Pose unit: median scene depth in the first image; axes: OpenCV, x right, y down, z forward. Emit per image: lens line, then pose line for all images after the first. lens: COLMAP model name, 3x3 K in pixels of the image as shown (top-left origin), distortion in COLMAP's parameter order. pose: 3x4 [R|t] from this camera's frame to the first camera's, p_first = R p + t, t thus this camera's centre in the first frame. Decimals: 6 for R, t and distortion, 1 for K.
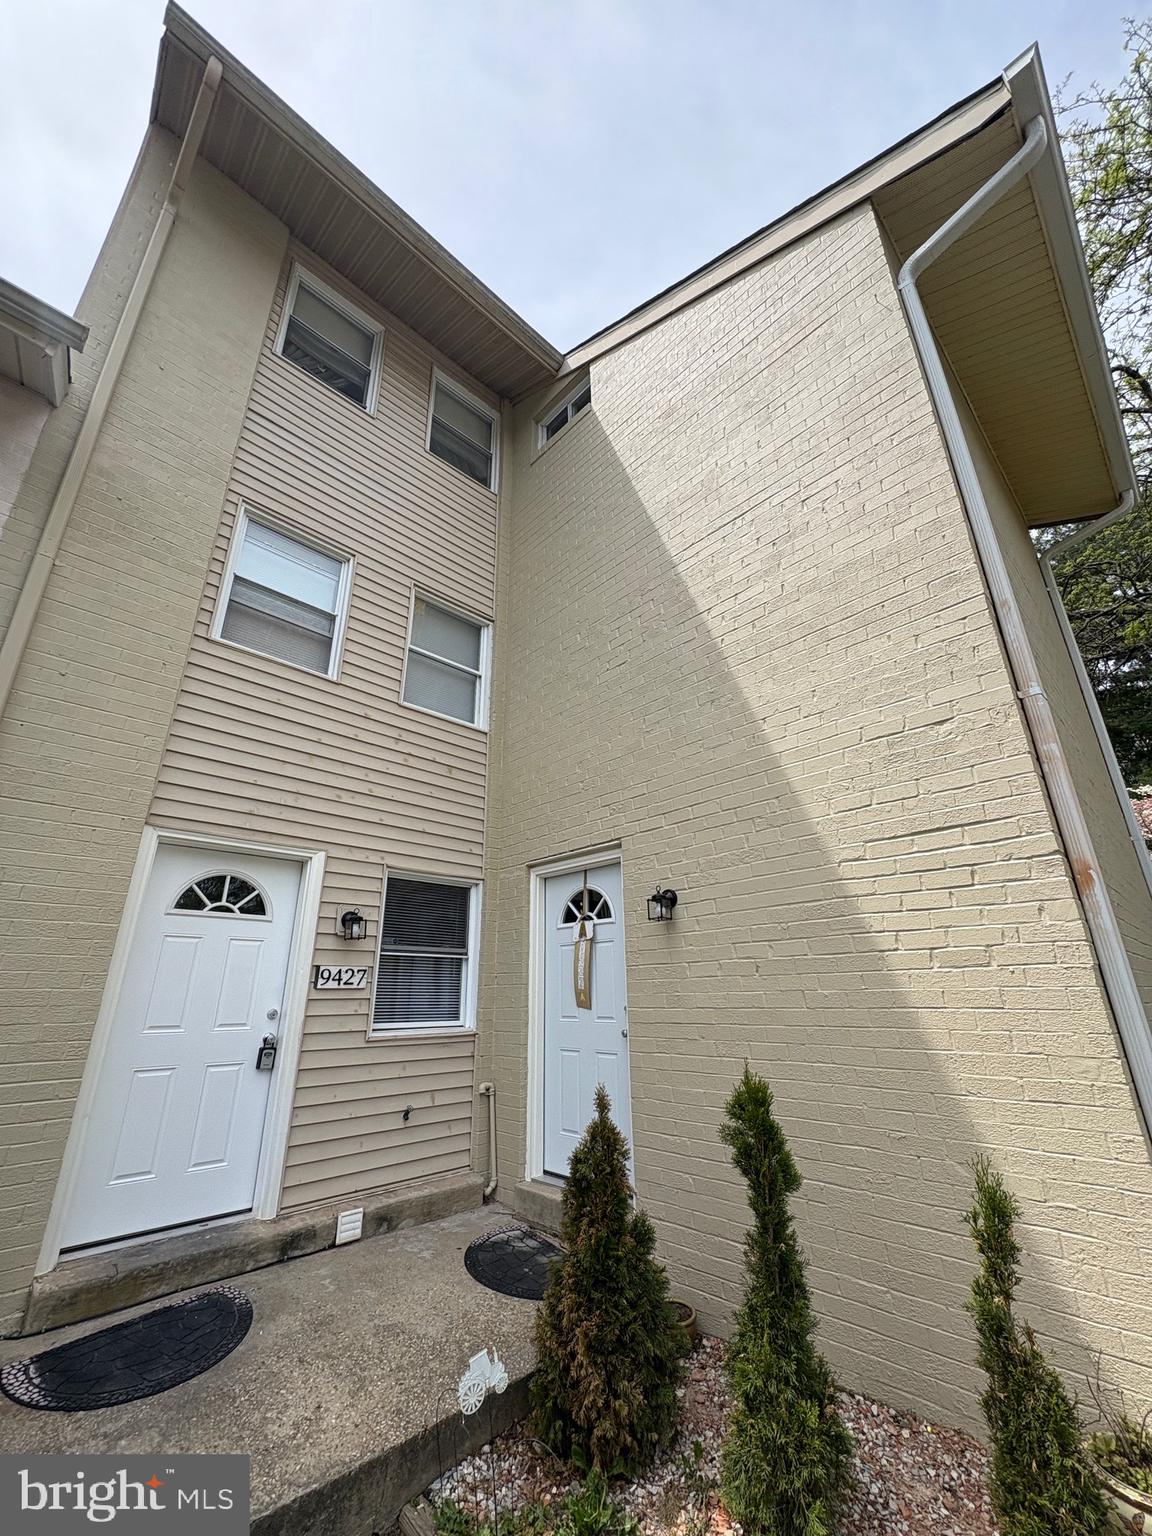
lens RADIAL K [[617.1, 0, 573.4], [0, 617.1, 766.3], [0, 0, 1]] dist [0.000043, -0.000502]
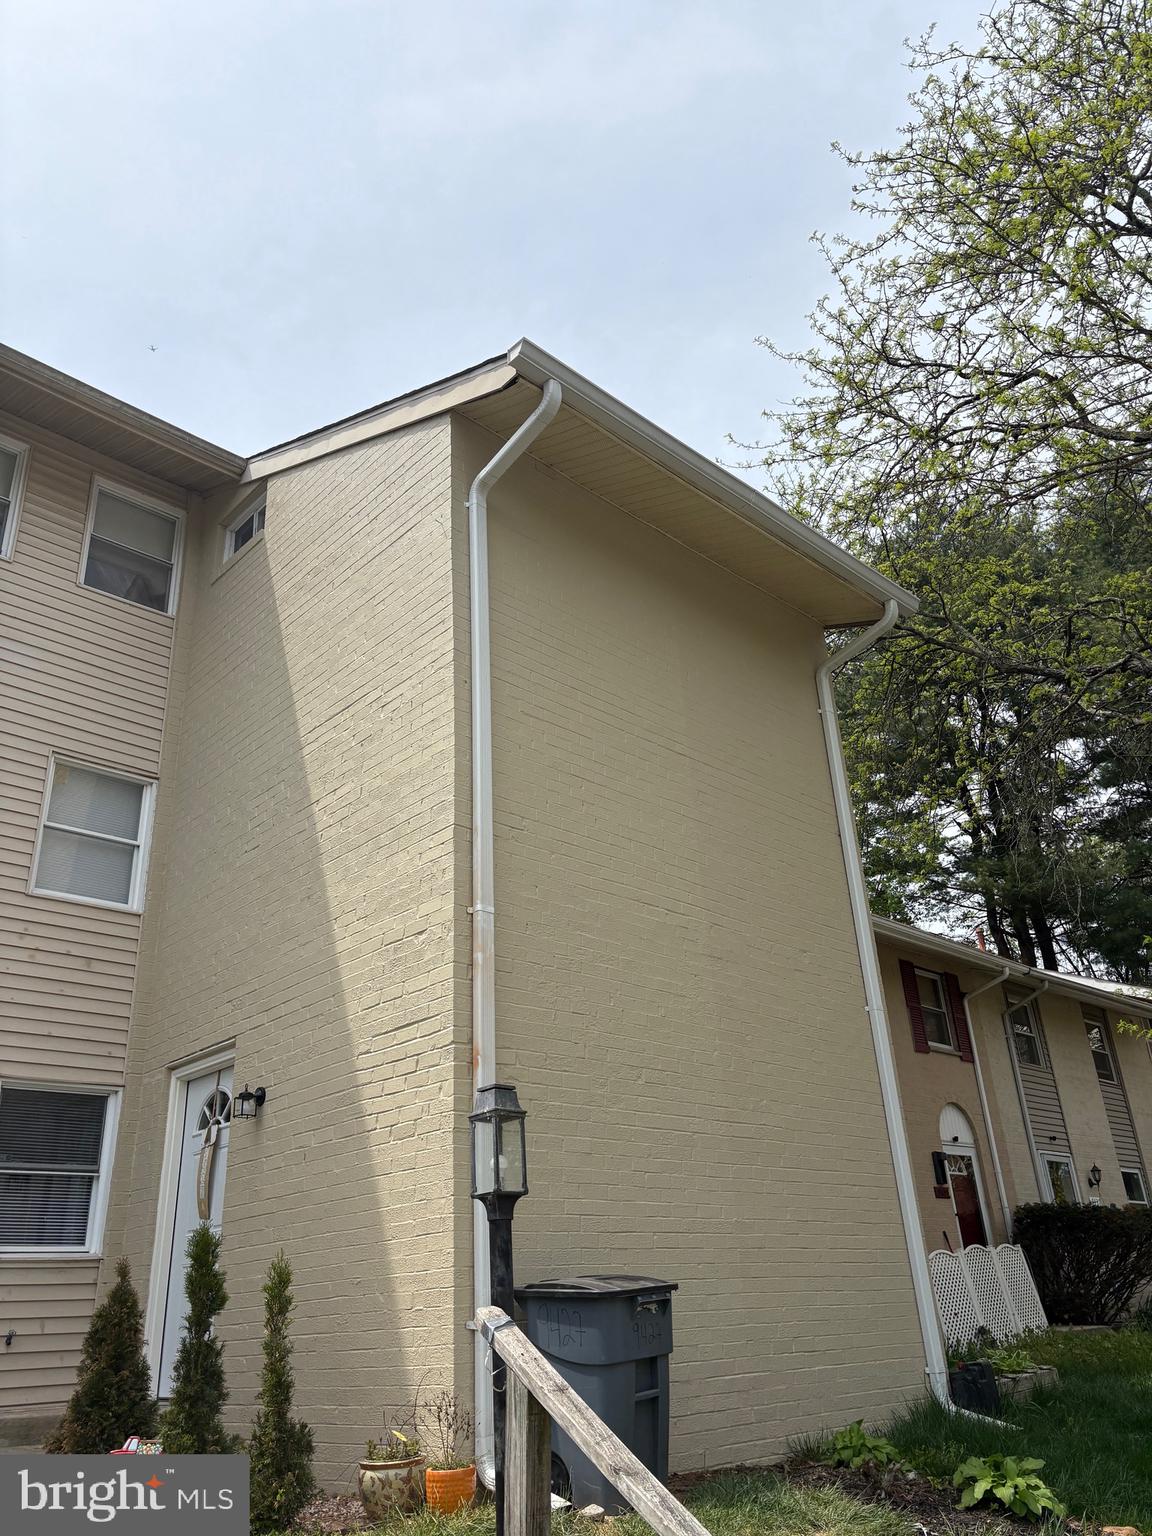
lens RADIAL K [[1165.6, 0, 577.9], [0, 1165.6, 767.9], [0, 0, 1]] dist [0.038410, -0.037174]
pose [[0.999199, -0.037373, 0.014274, 0.542860], [0.038414, 0.995941, -0.081401, -0.119879], [-0.011174, 0.081885, 0.996579, -0.793033]]
